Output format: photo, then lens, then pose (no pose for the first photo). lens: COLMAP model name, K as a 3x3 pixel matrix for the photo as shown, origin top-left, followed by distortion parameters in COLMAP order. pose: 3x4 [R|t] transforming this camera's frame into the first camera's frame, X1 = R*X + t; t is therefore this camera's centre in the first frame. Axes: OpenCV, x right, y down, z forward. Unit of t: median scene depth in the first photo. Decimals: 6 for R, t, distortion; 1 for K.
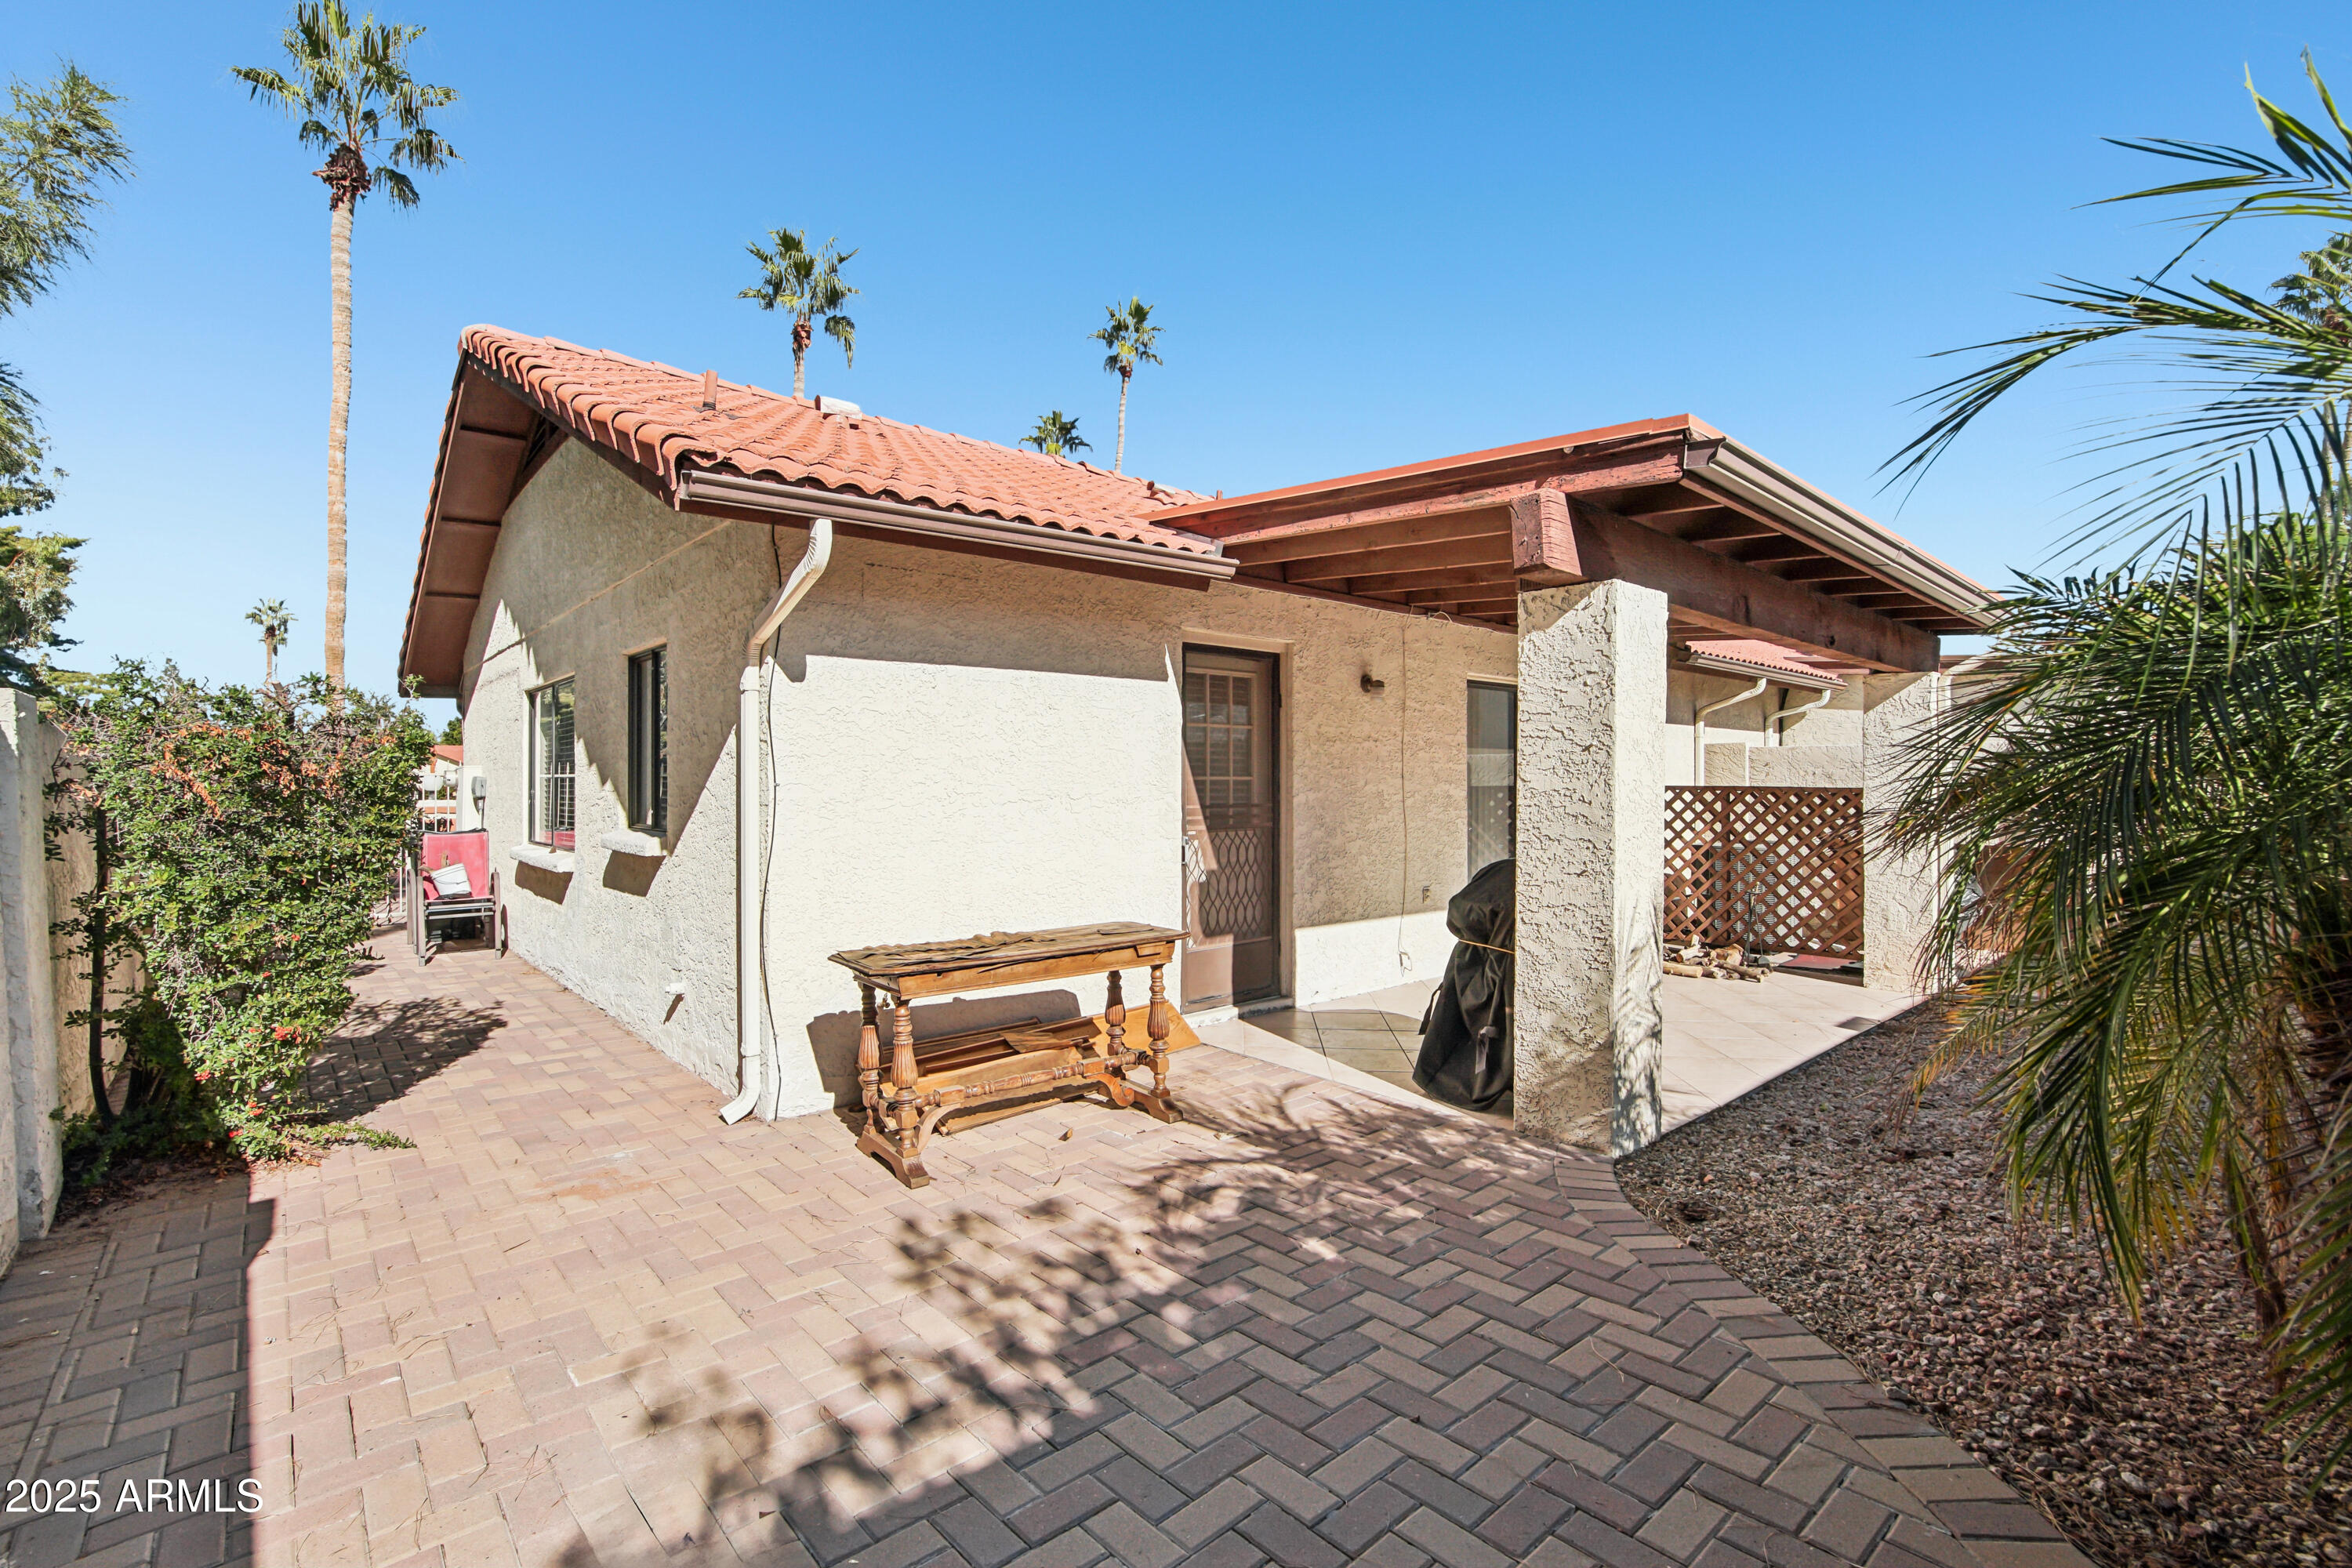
lens RADIAL K [[1104.3, 0, 1173.8], [0, 1104.3, 817.5], [0, 0, 1]] dist [-0.053094, -0.000265]
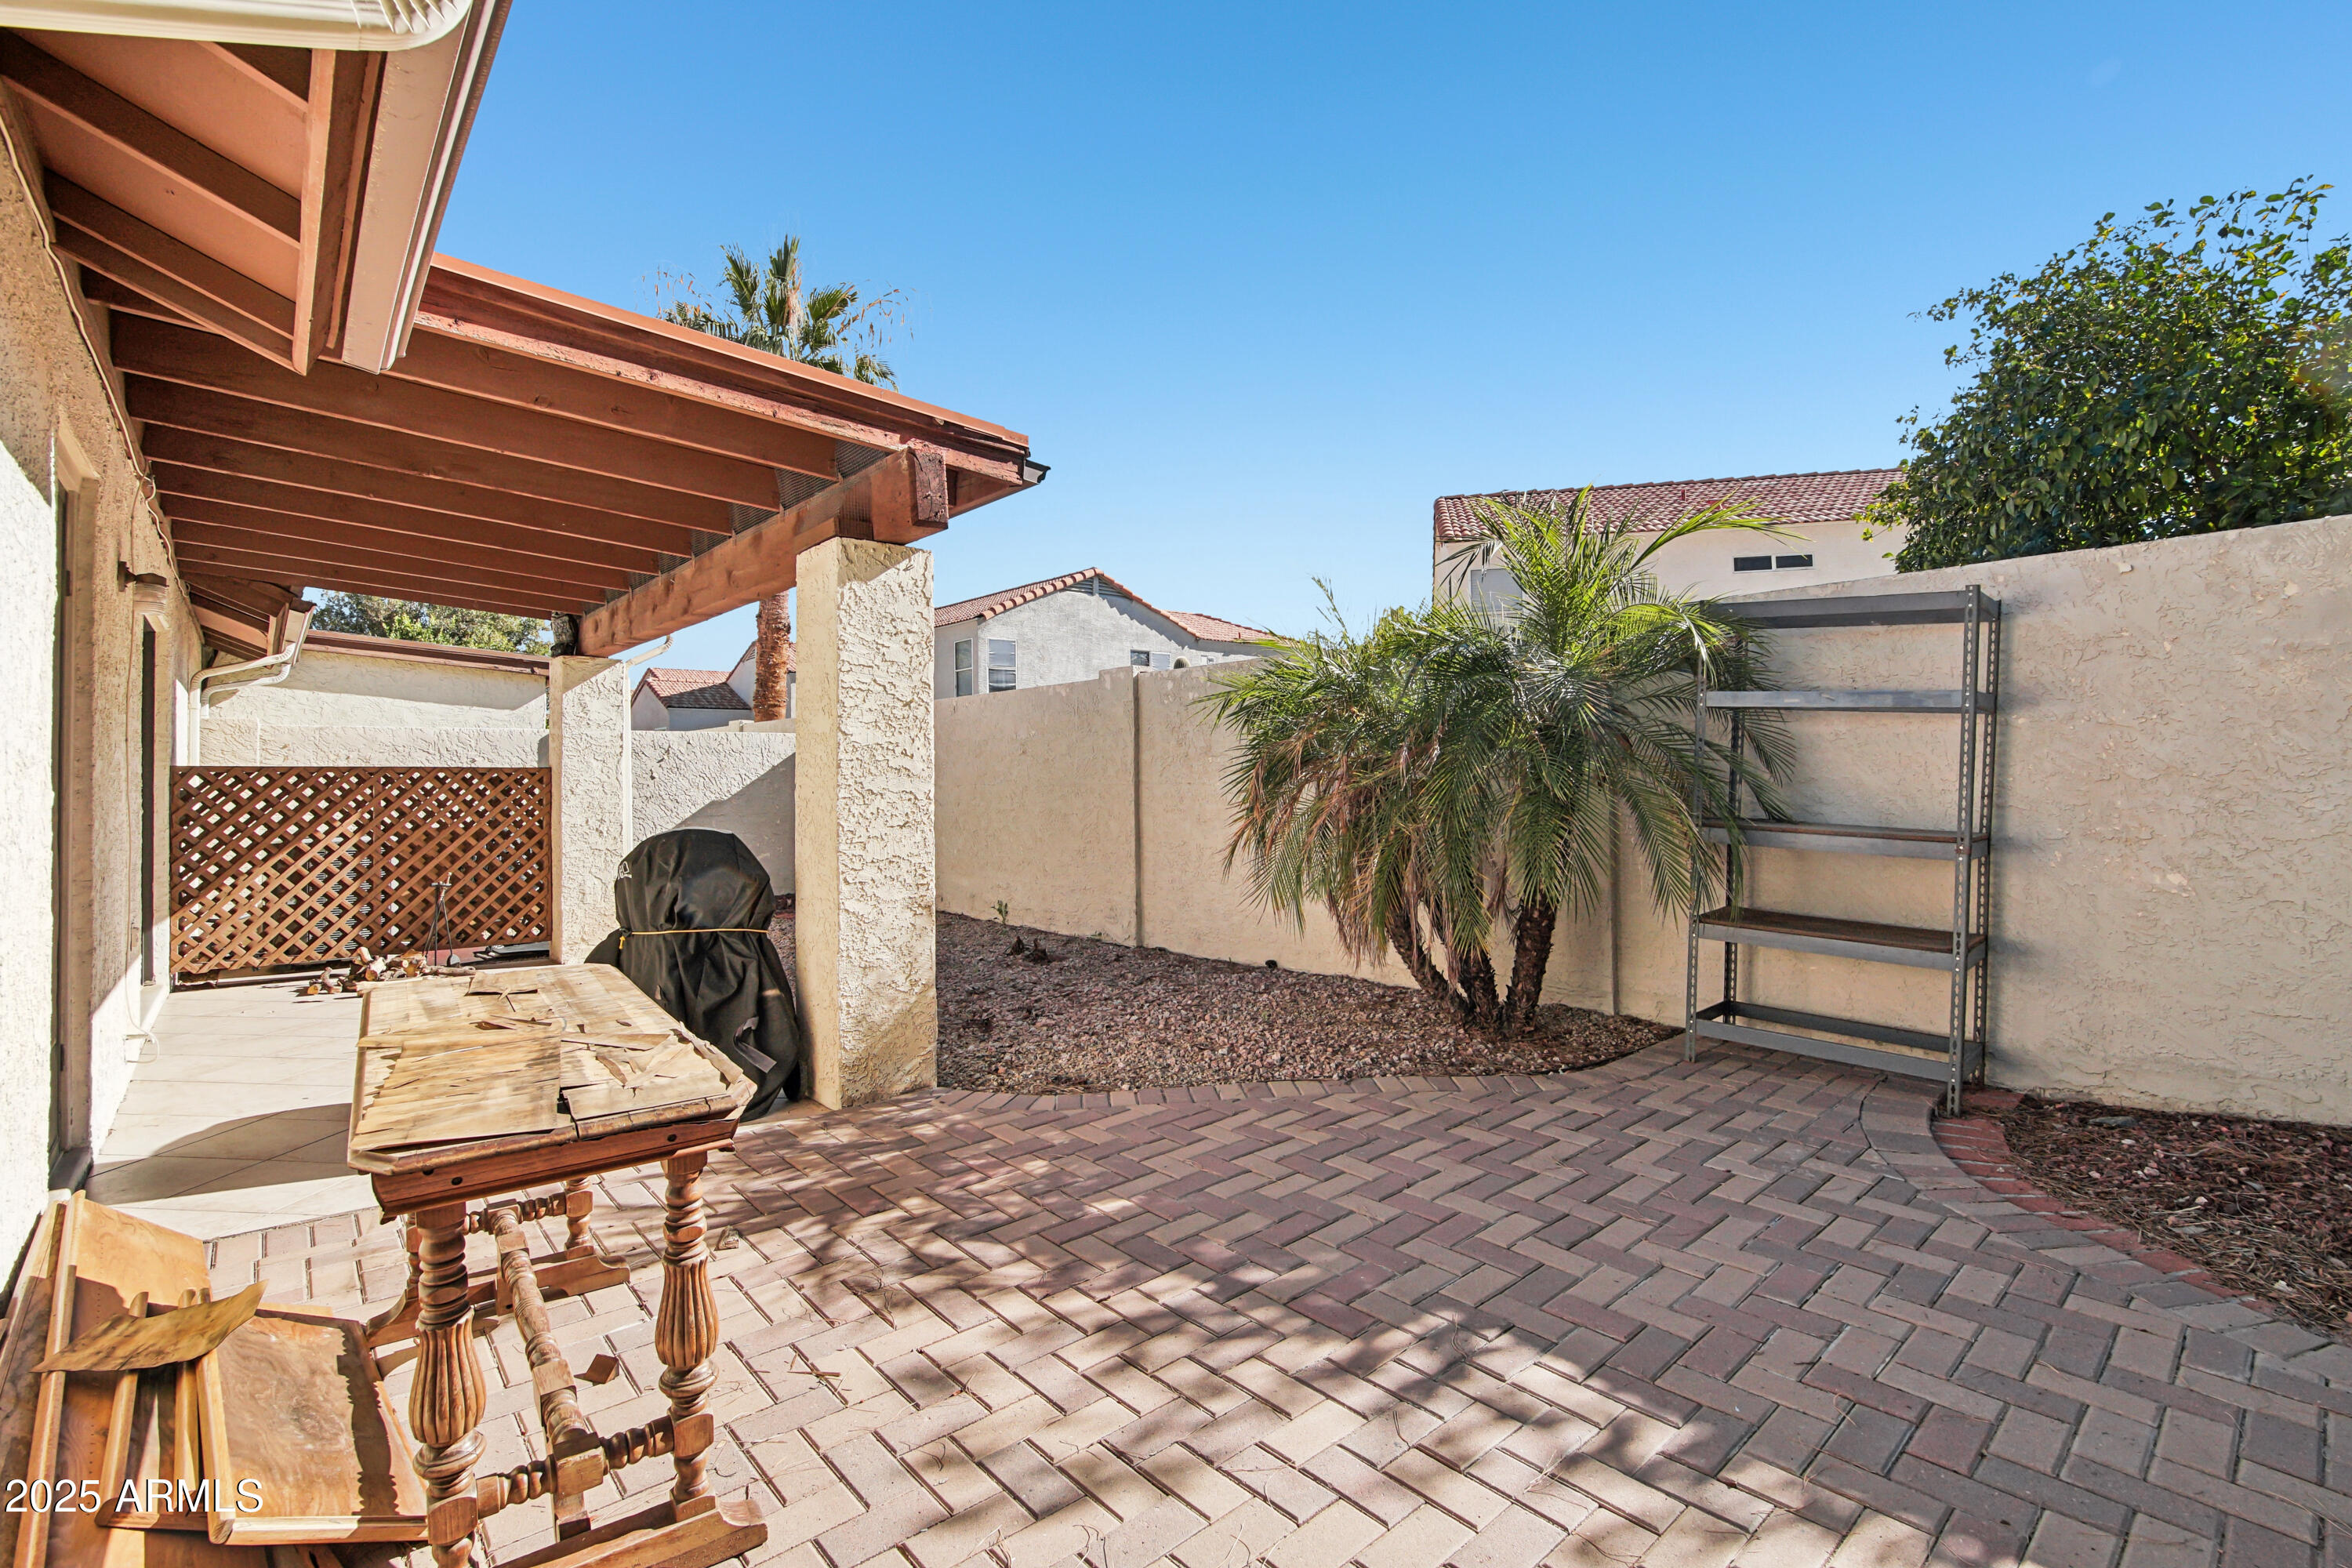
lens RADIAL K [[1099.6, 0, 1169.7], [0, 1099.6, 782.8], [0, 0, 1]] dist [-0.046422, -0.000048]
pose [[-0.046881, -0.001930, 0.998899, -0.769722], [0.049866, 0.998747, 0.004270, 0.022437], [-0.997655, 0.050011, -0.046726, 0.915209]]
